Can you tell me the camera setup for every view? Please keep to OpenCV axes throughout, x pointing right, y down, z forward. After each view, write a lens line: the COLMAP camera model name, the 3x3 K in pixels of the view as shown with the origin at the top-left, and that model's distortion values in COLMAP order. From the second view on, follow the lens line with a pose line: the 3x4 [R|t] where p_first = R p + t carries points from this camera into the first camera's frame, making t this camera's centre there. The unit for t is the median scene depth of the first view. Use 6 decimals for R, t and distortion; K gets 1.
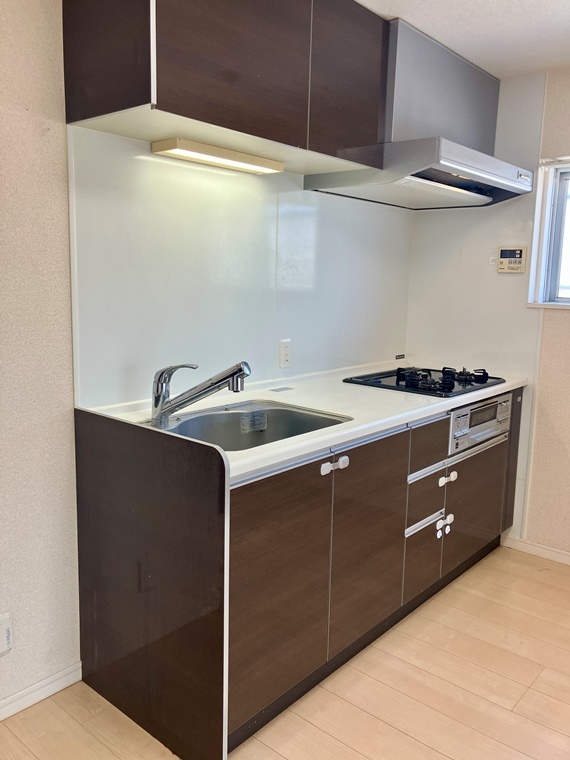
lens RADIAL K [[632.6, 0, 283.3], [0, 632.6, 376.9], [0, 0, 1]] dist [0.024683, -0.032103]
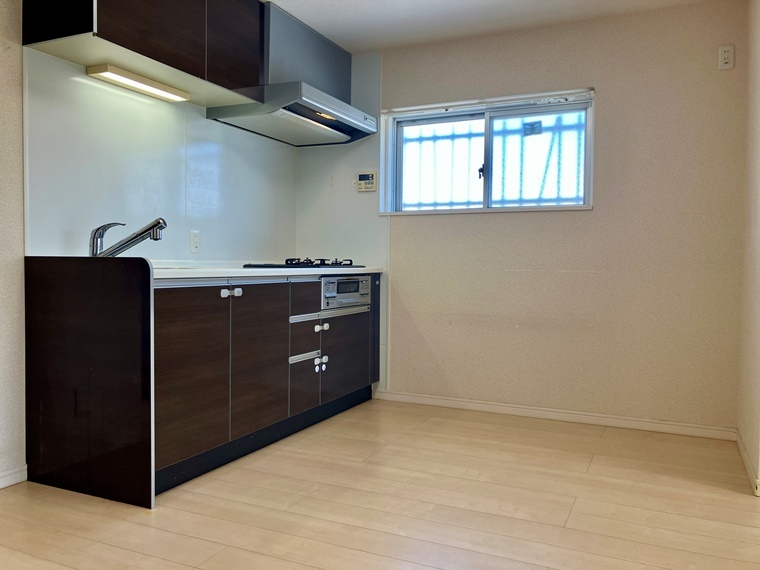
lens RADIAL K [[632.6, 0, 376.5], [0, 632.6, 288.4], [0, 0, 1]] dist [0.024683, -0.032103]
pose [[0.962855, -0.023124, 0.269027, 0.011259], [0.054046, 0.992669, -0.108108, 0.249353], [-0.264555, 0.118633, 0.957046, -0.363759]]
